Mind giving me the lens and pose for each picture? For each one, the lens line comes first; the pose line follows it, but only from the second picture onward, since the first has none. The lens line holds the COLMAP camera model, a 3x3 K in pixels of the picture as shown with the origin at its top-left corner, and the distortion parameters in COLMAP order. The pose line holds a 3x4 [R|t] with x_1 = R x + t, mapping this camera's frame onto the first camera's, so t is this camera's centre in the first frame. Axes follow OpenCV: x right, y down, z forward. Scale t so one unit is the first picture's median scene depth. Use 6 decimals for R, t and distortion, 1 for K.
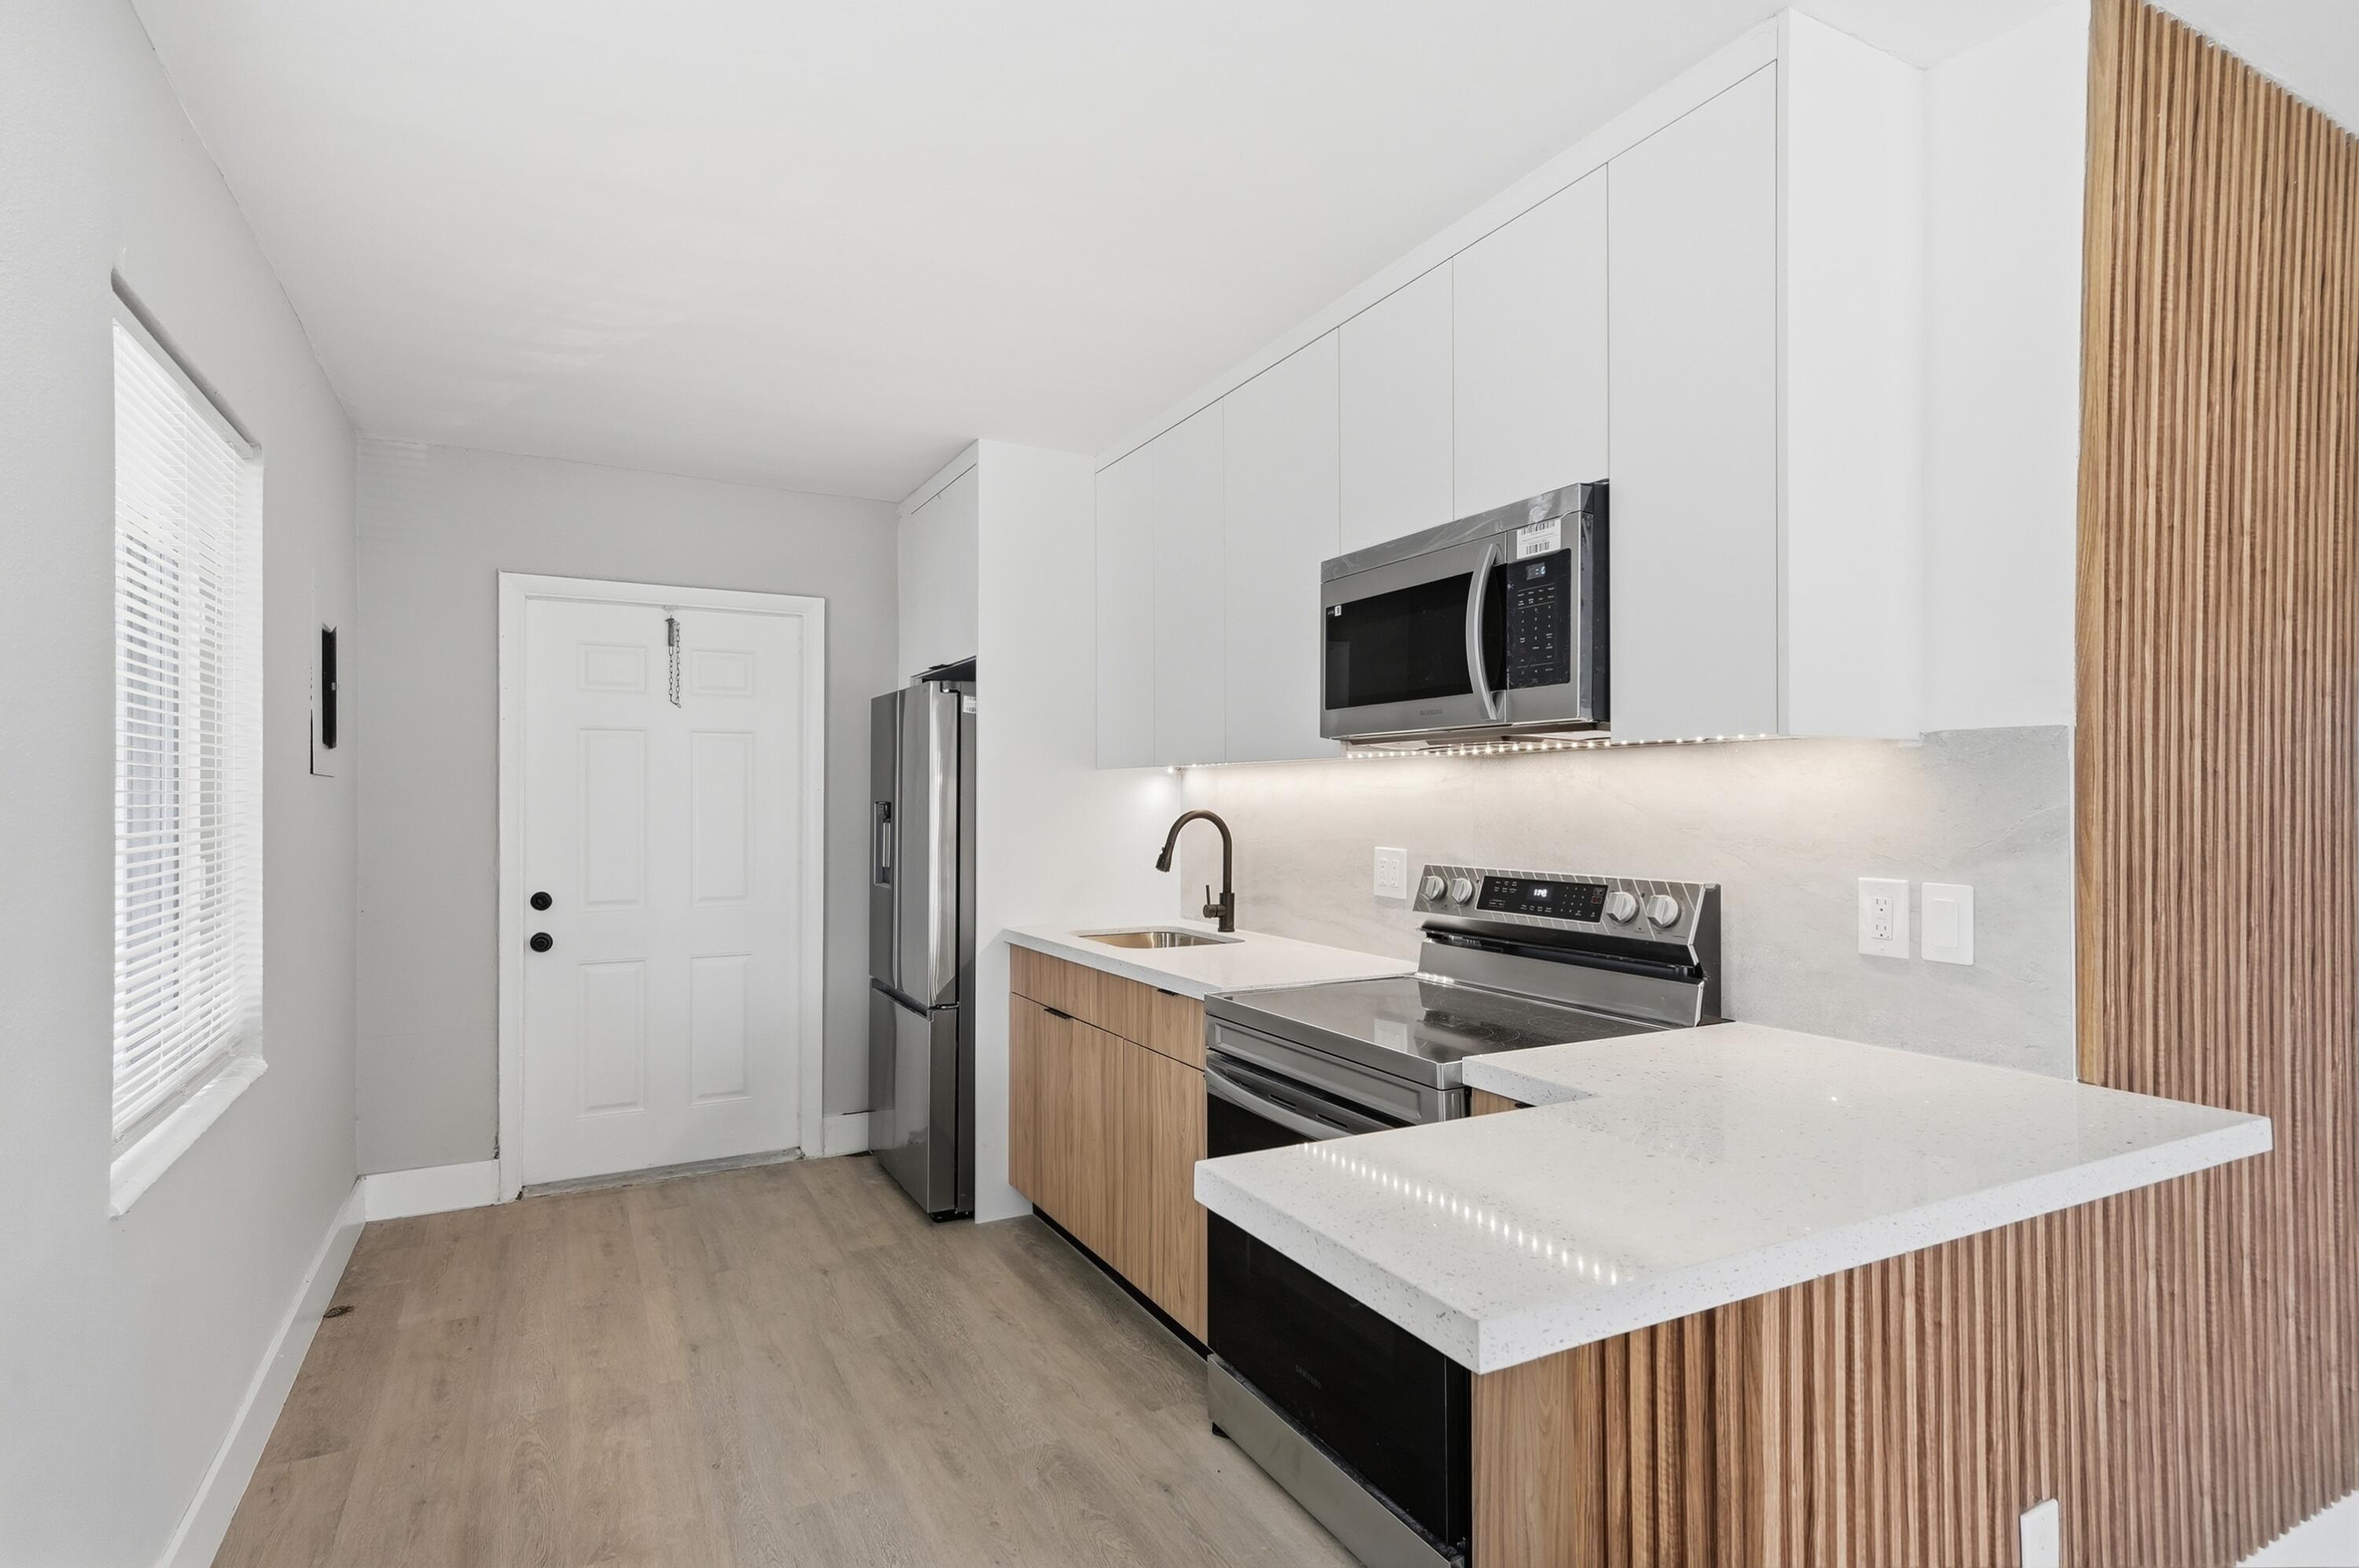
lens RADIAL K [[1194.8, 0, 1177.0], [0, 1194.8, 787.3], [0, 0, 1]] dist [0.002757, 0.000176]
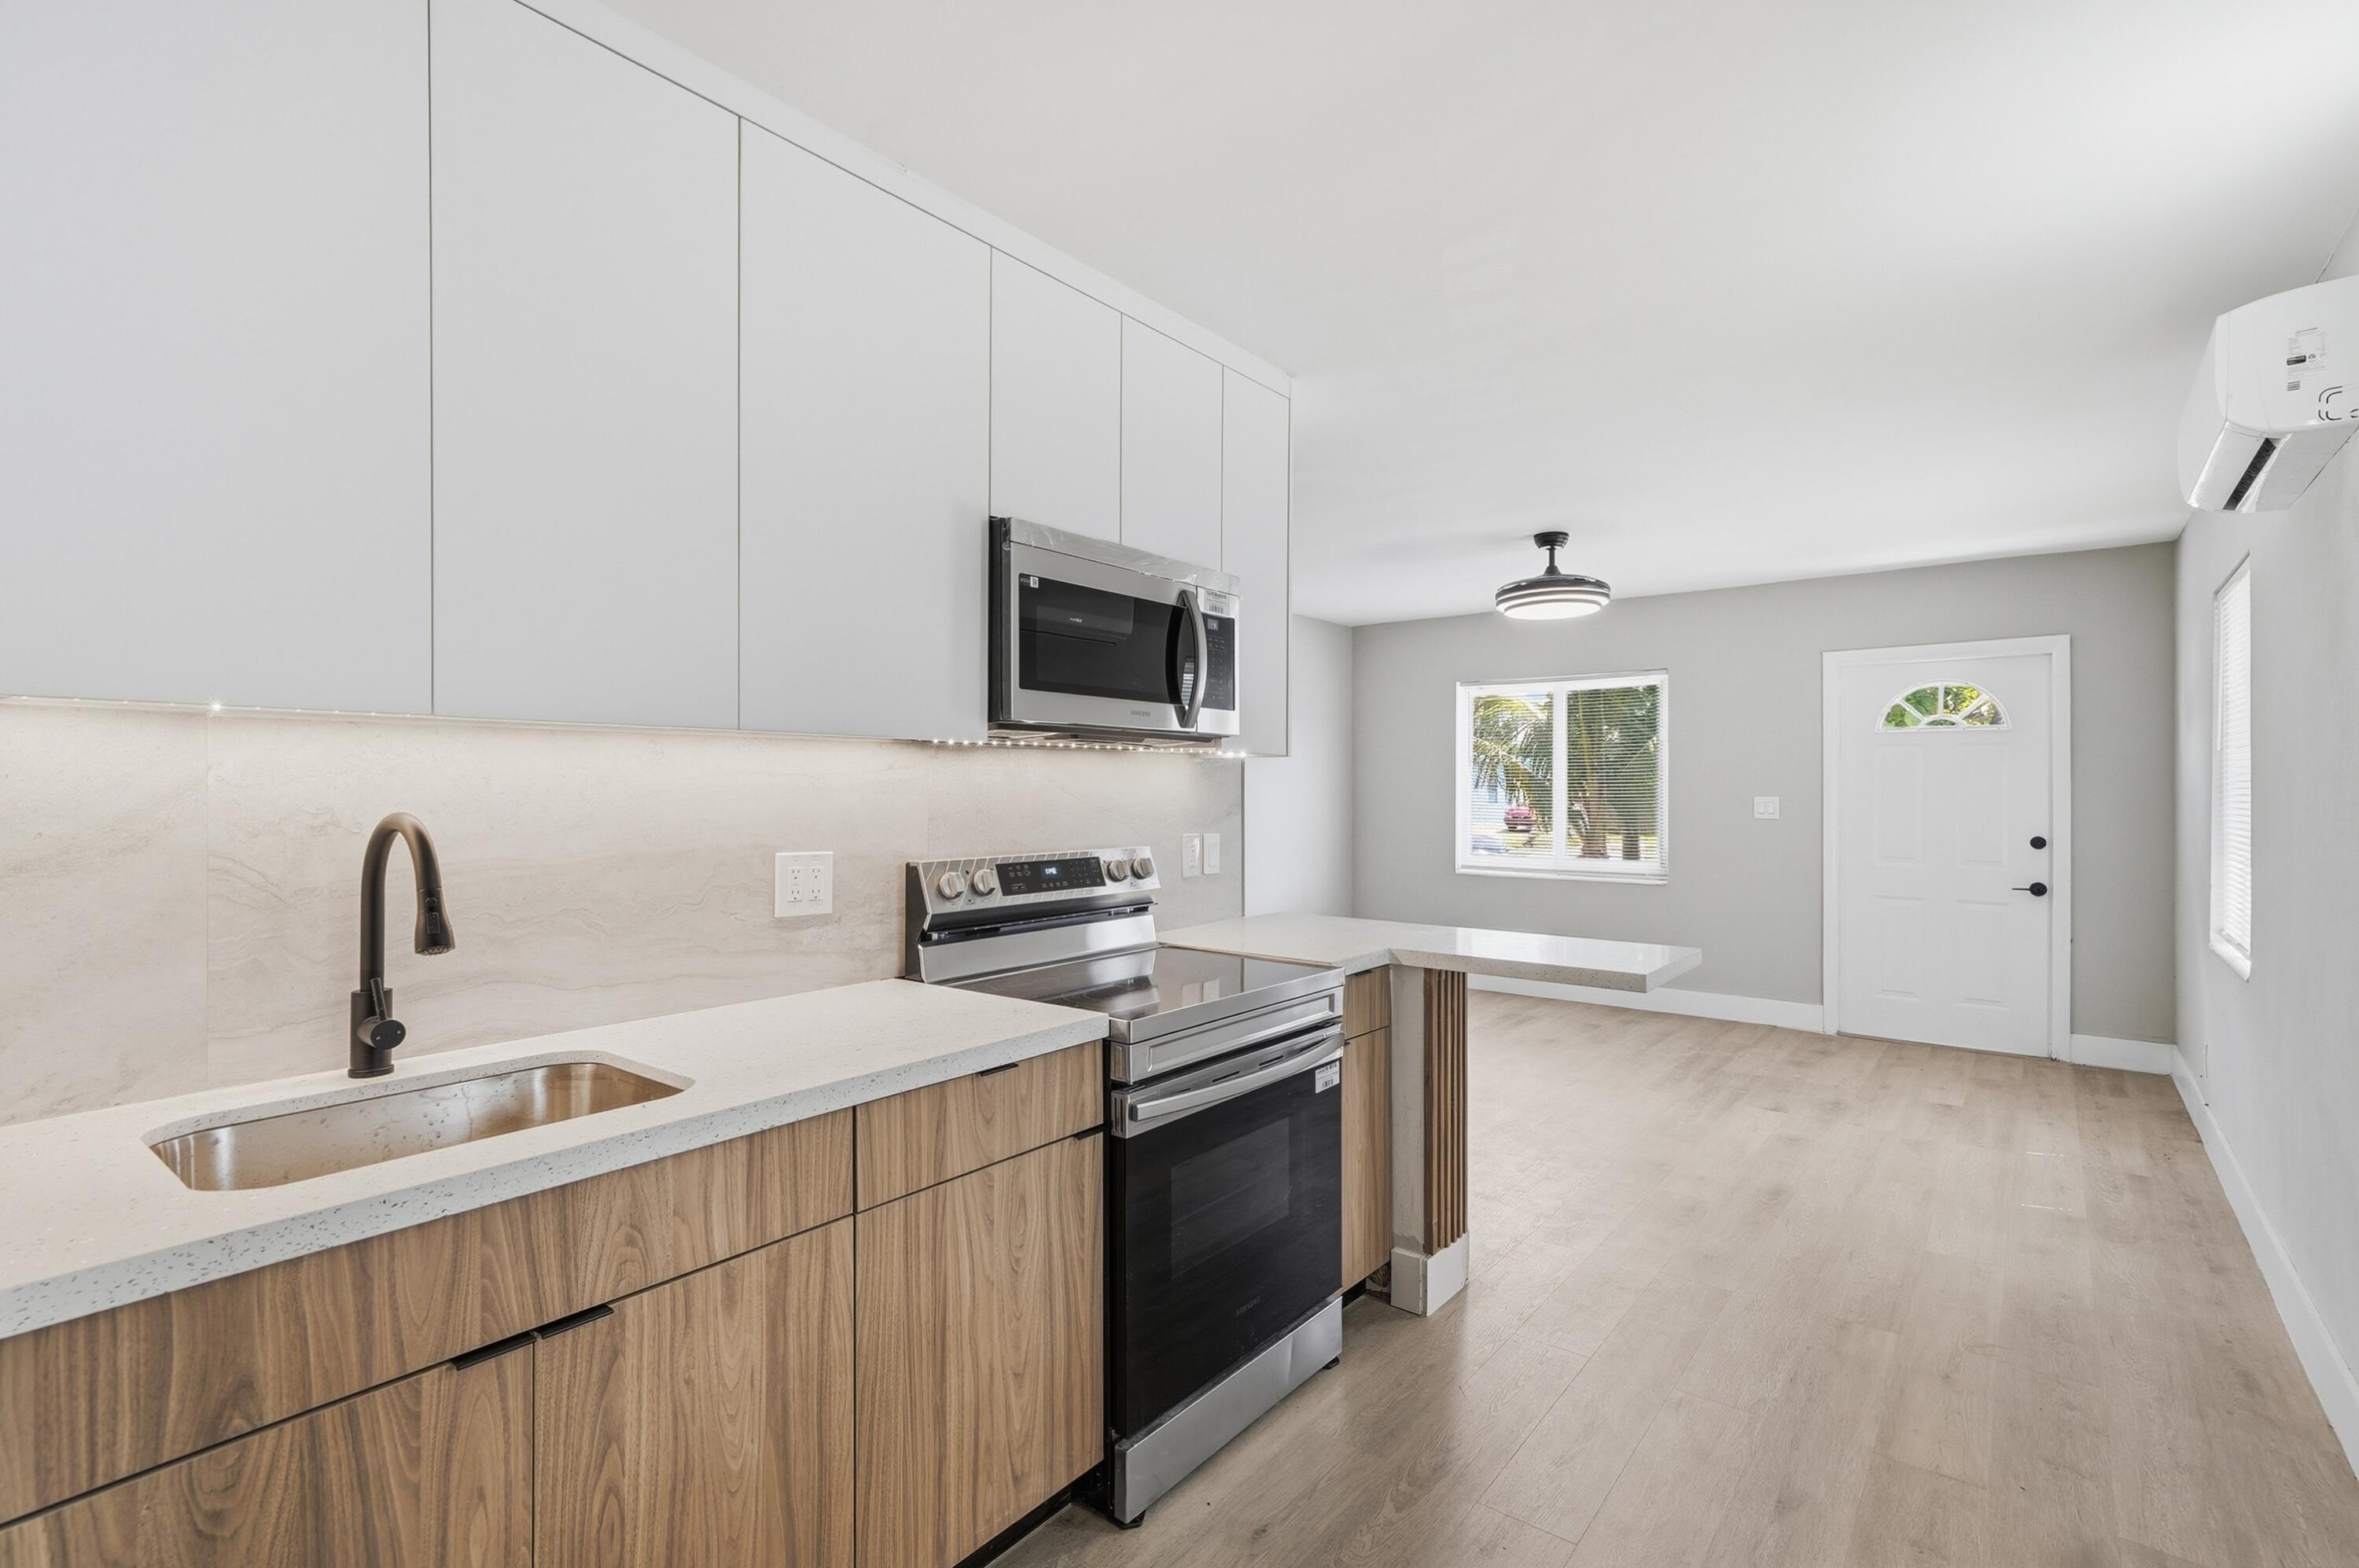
lens RADIAL K [[1079.2, 0, 1188.4], [0, 1079.2, 792.8], [0, 0, 1]] dist [0.012974, -0.000425]
pose [[-0.405817, 0.005836, 0.913936, -0.686079], [-0.000933, 0.999976, -0.006800, 0.018850], [-0.913954, -0.003612, -0.405802, 1.266506]]
